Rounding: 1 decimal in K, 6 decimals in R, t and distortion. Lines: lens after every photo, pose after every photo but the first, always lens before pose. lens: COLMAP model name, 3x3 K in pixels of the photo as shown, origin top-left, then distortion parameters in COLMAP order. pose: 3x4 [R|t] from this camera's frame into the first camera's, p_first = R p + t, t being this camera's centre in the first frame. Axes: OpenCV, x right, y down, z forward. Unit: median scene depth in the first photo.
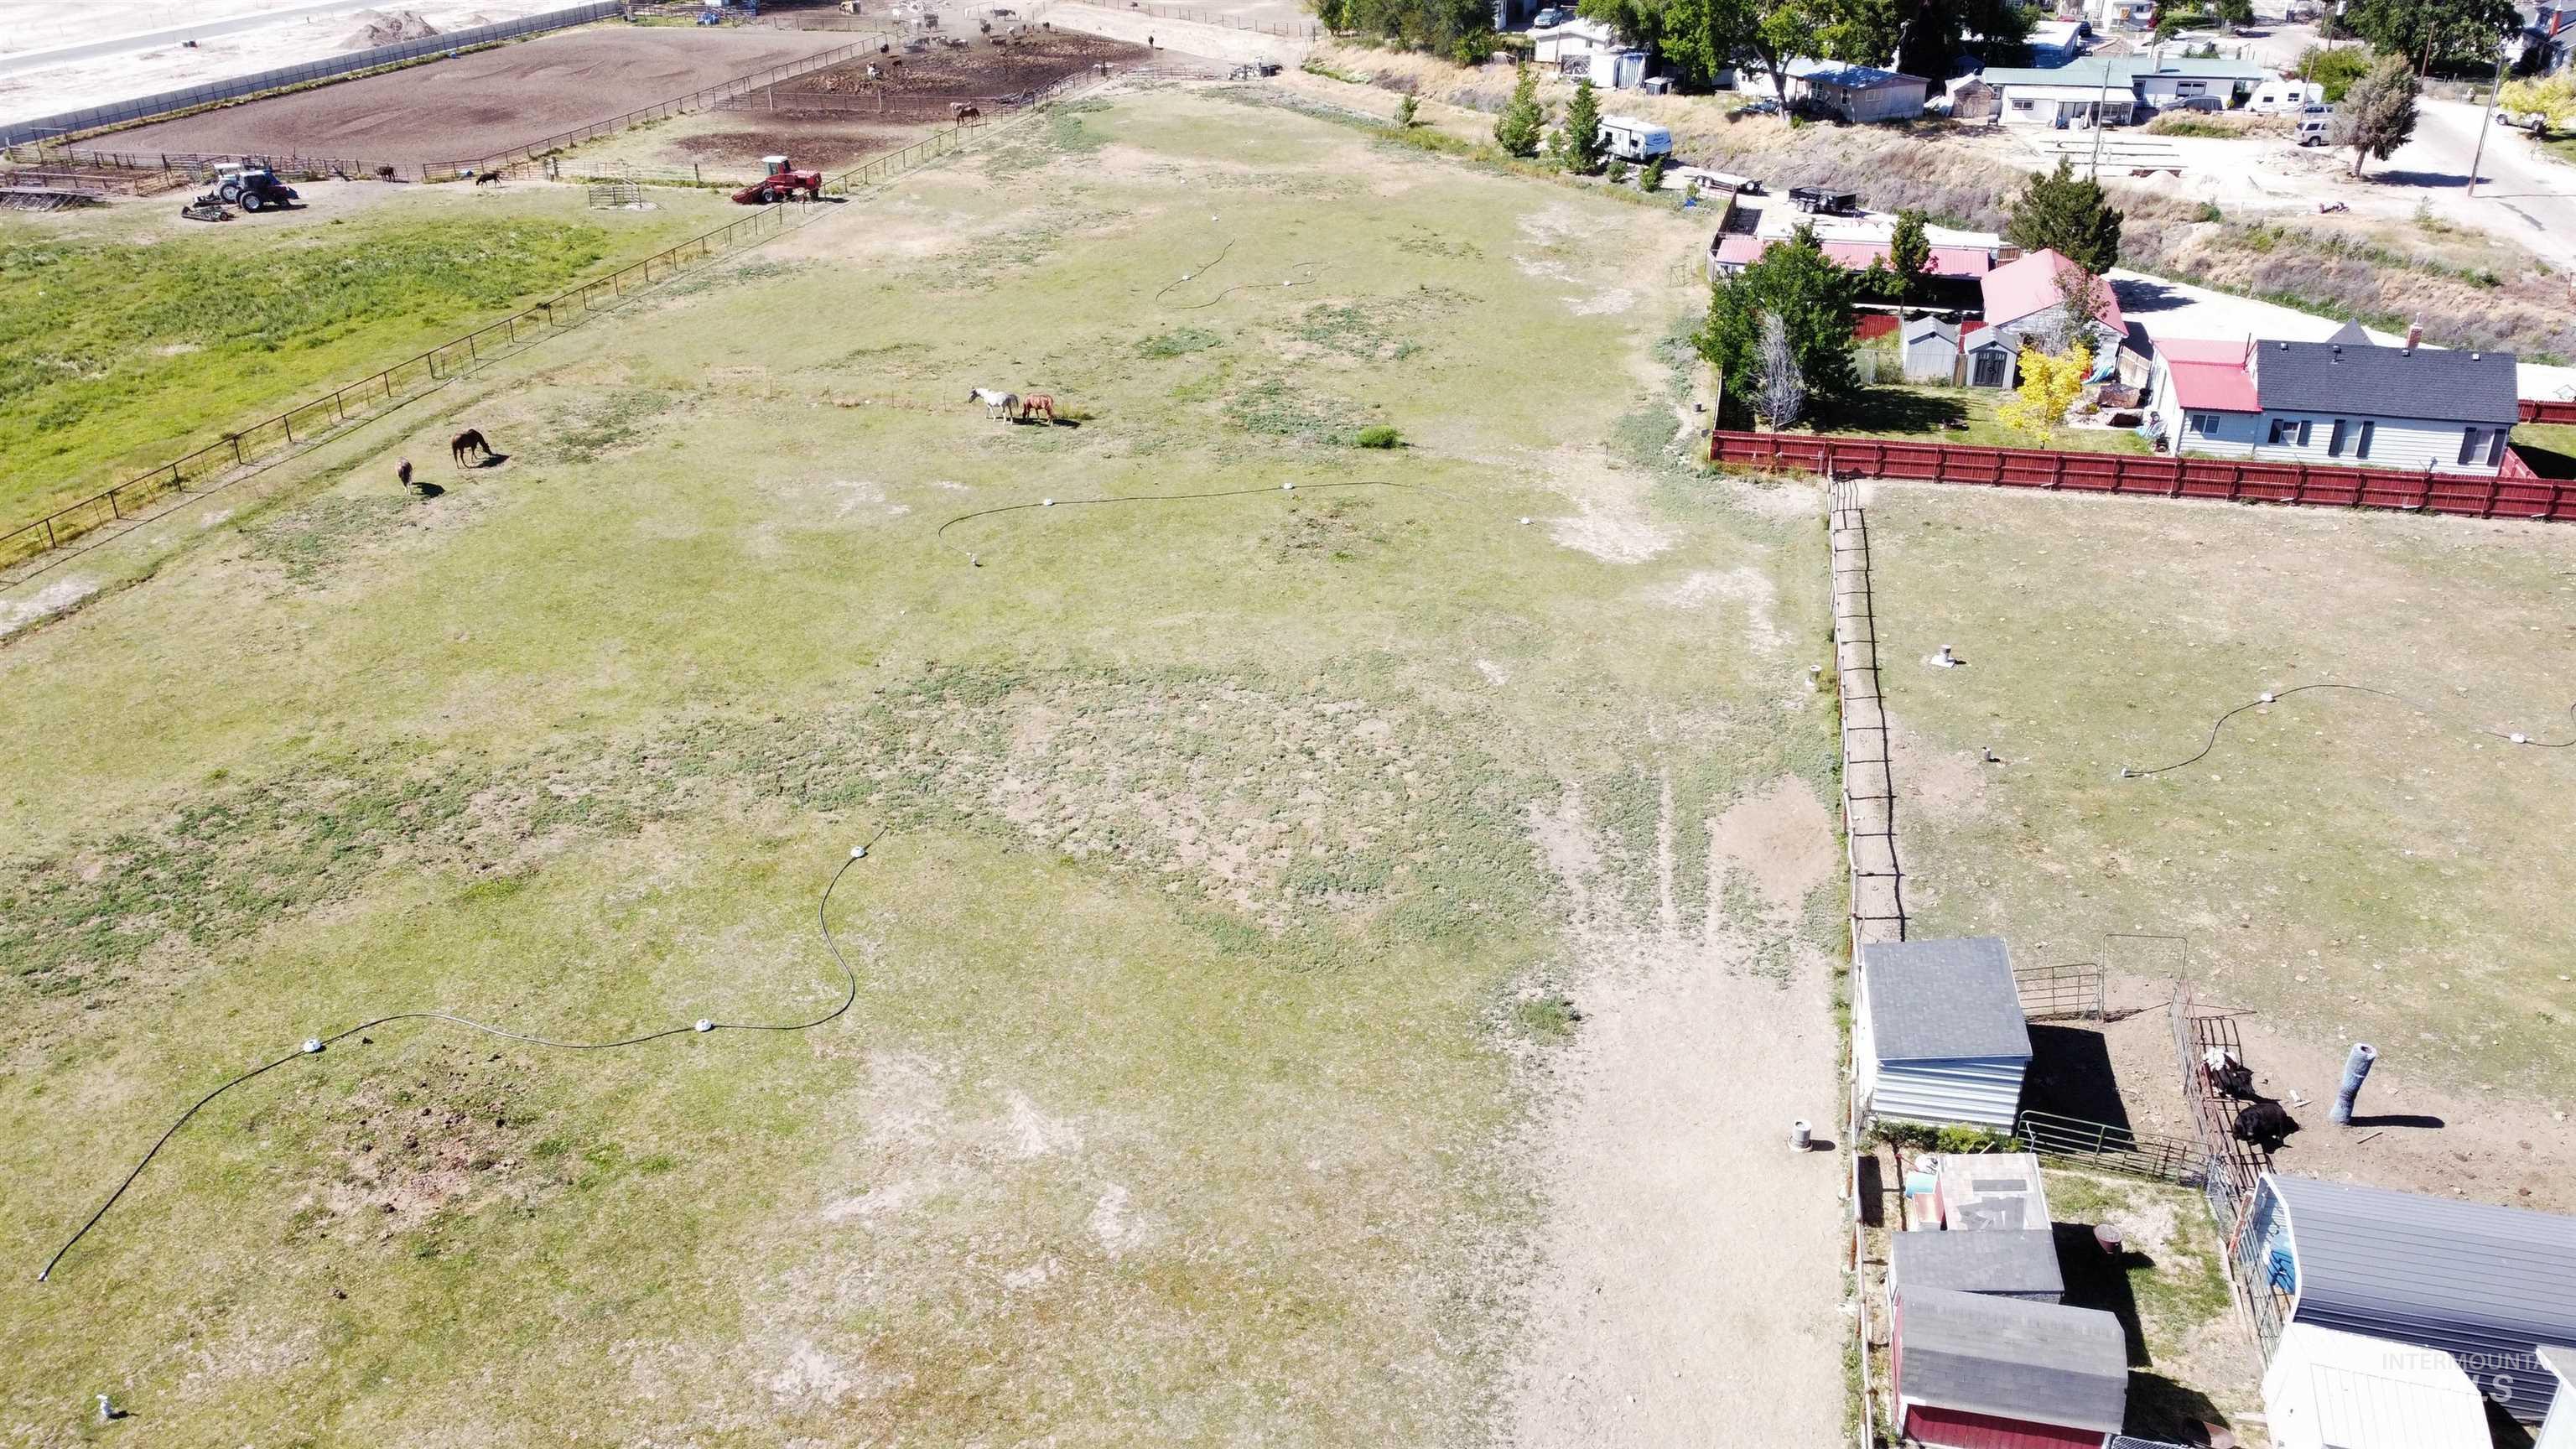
lens RADIAL K [[1976.2, 0, 1275.3], [0, 1976.2, 663.9], [0, 0, 1]] dist [0.003551, 0.000832]
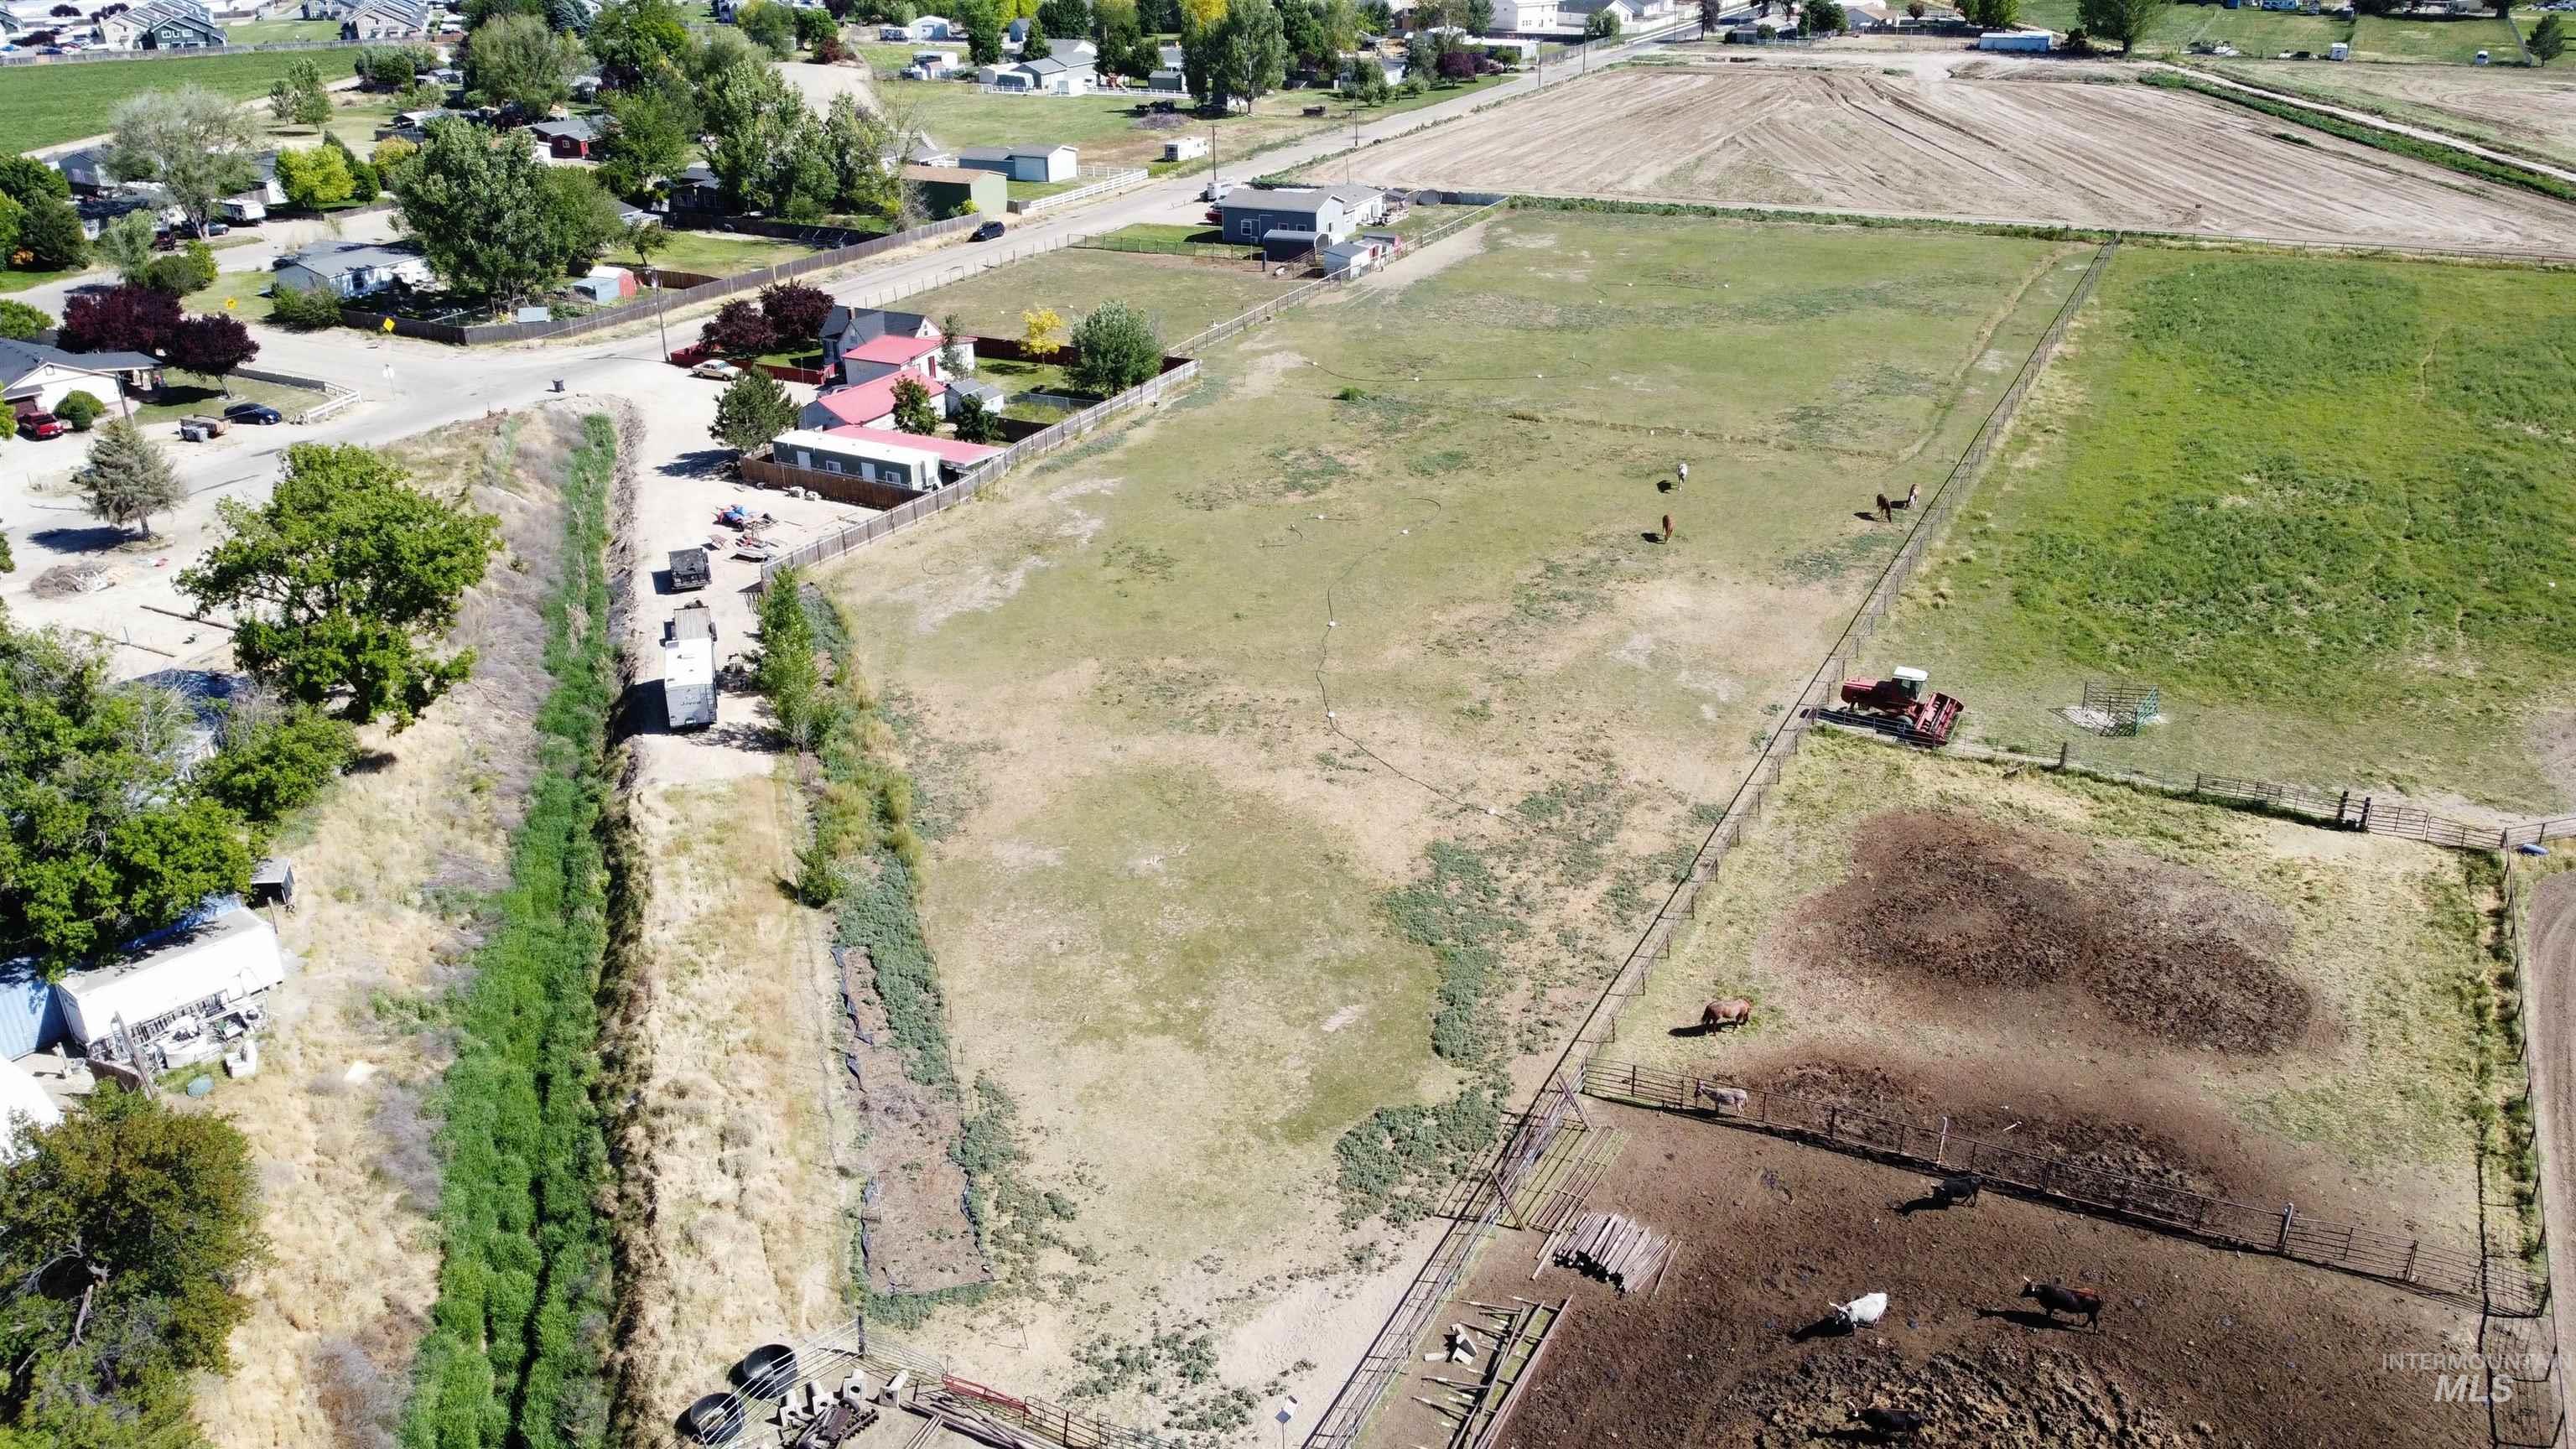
lens RADIAL K [[1976.2, 0, 1275.3], [0, 1976.2, 663.9], [0, 0, 1]] dist [0.003551, 0.000832]
pose [[-0.970846, -0.059734, 0.232142, -0.337930], [0.130787, 0.679592, 0.721838, -1.364667], [-0.200880, 0.731154, -0.651967, 2.575628]]
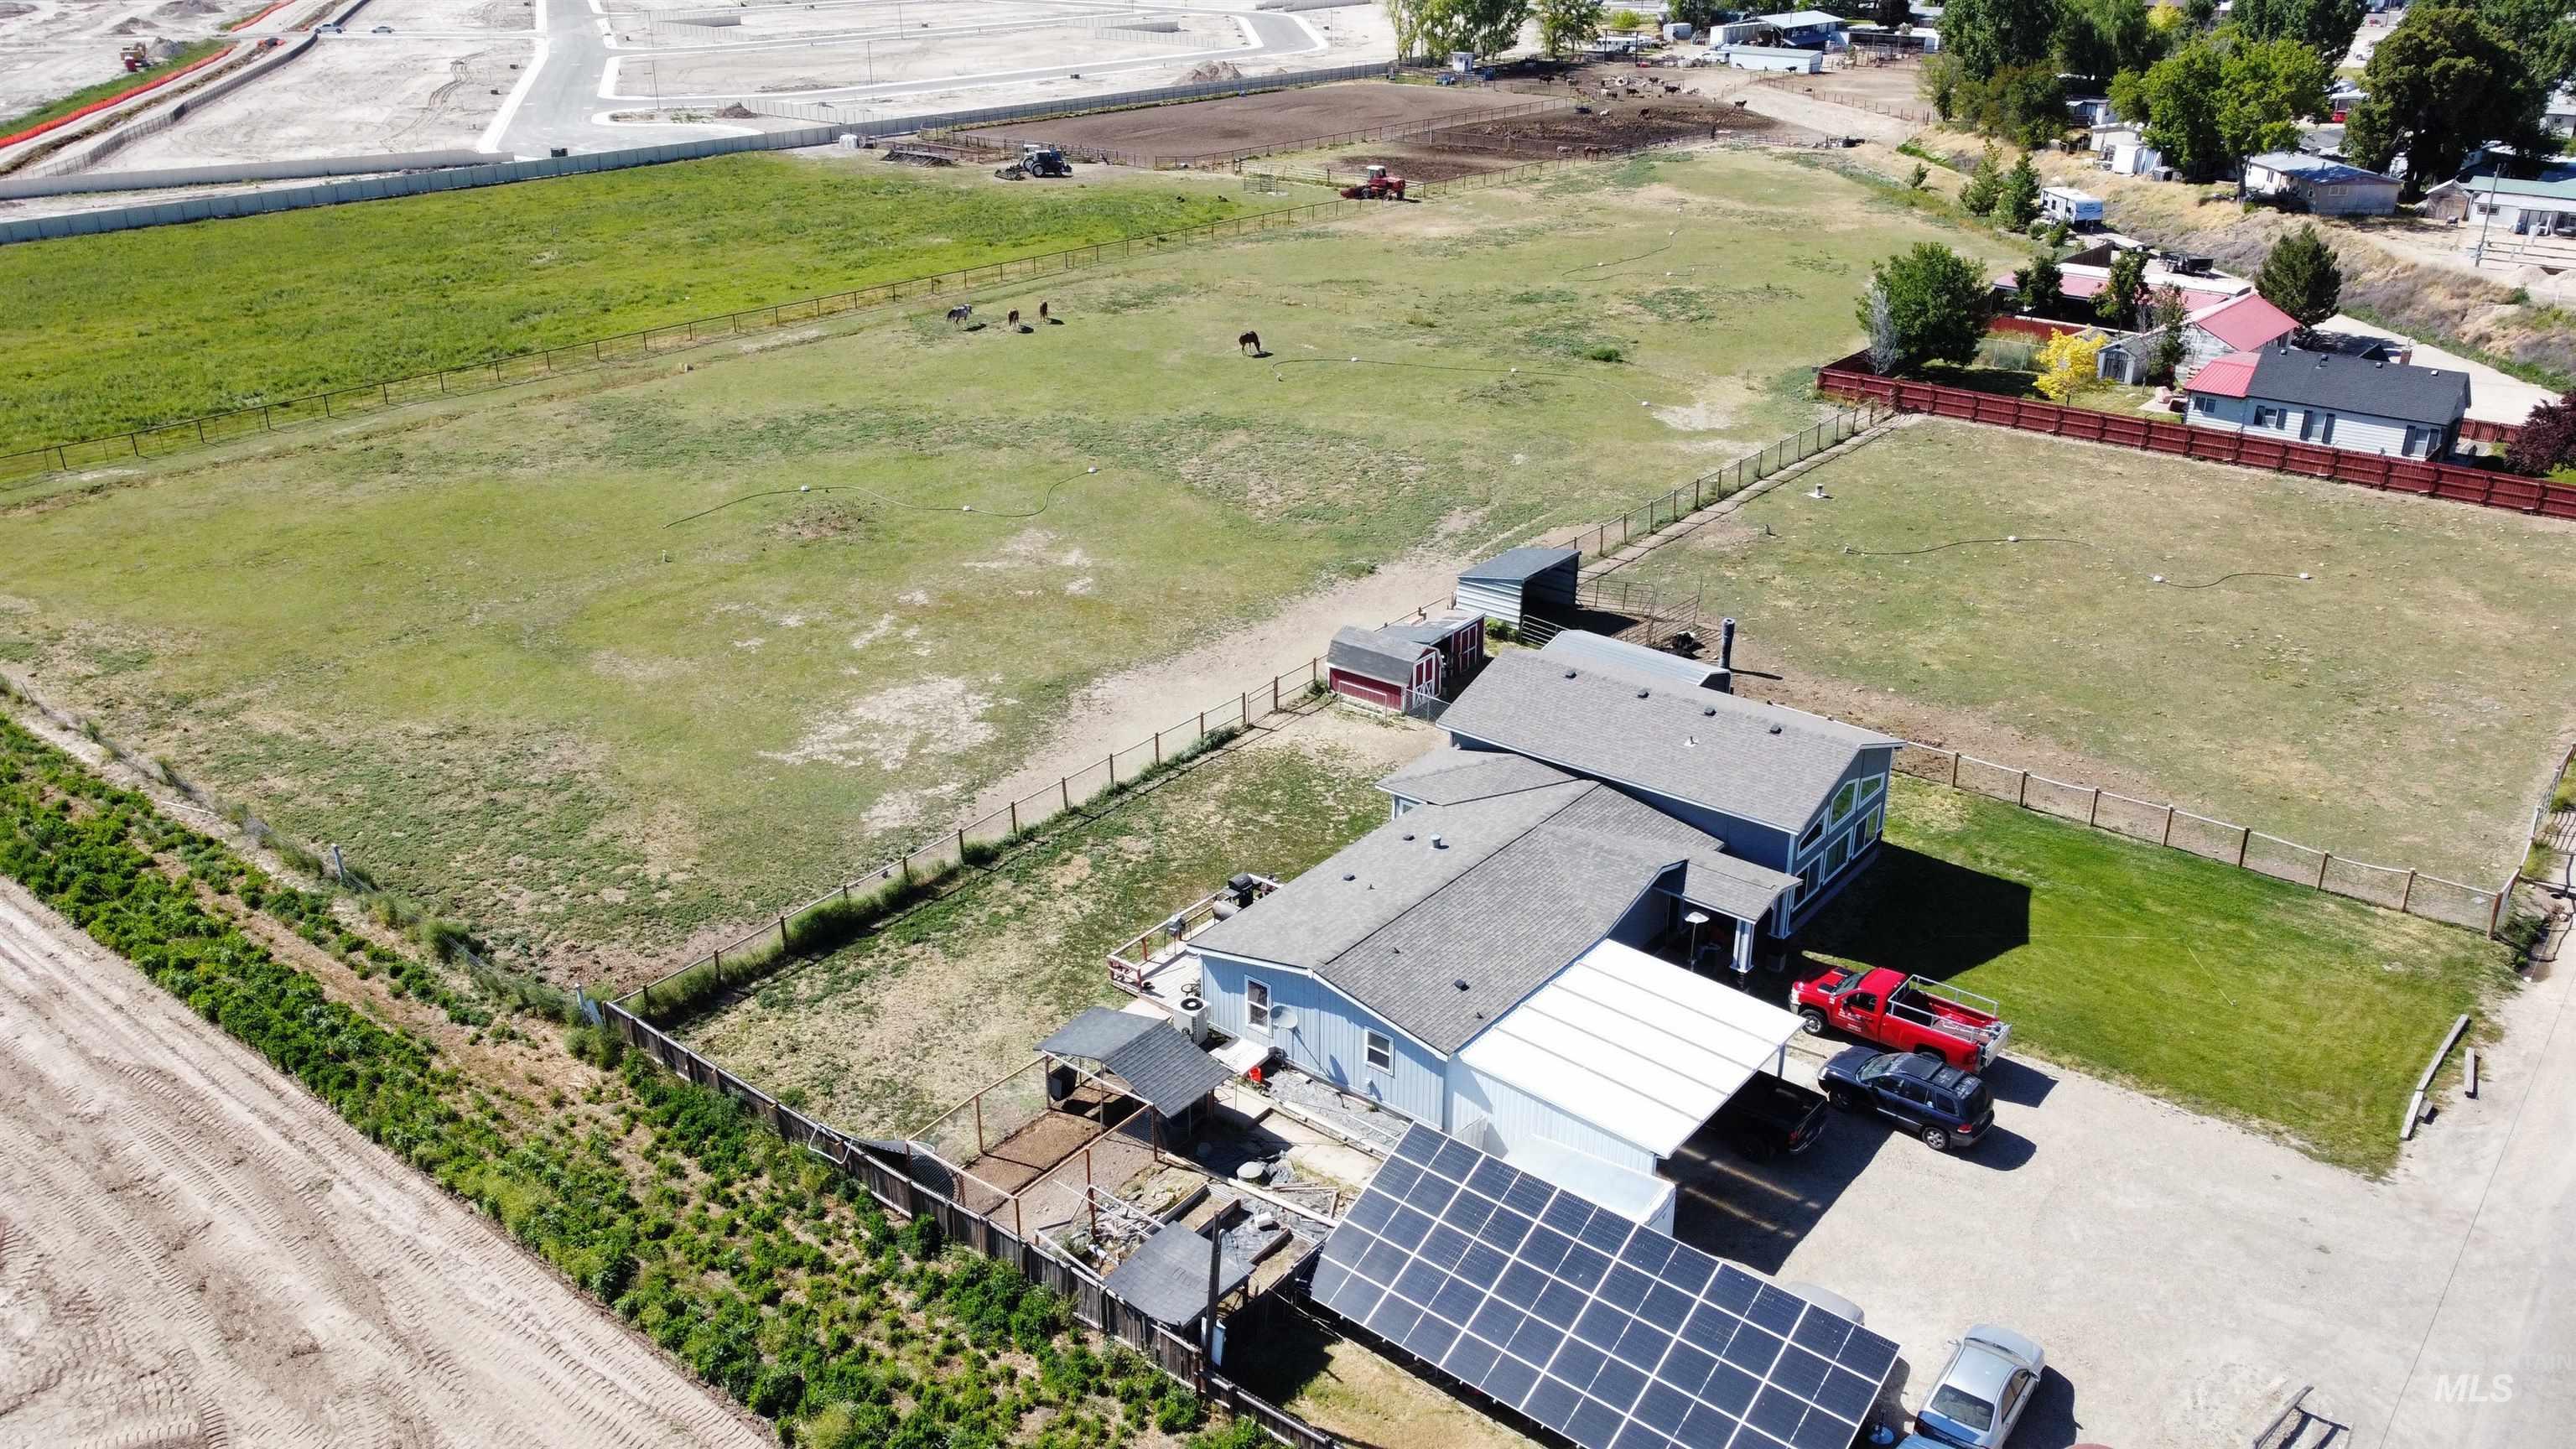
lens RADIAL K [[1945.7, 0, 1279.2], [0, 1945.7, 726.0], [0, 0, 1]] dist [0.001853, -0.008616]
pose [[0.902395, 0.183051, -0.390097, 0.474553], [-0.188728, 0.981734, 0.024097, 0.172579], [0.387382, 0.051877, 0.920459, -0.399274]]
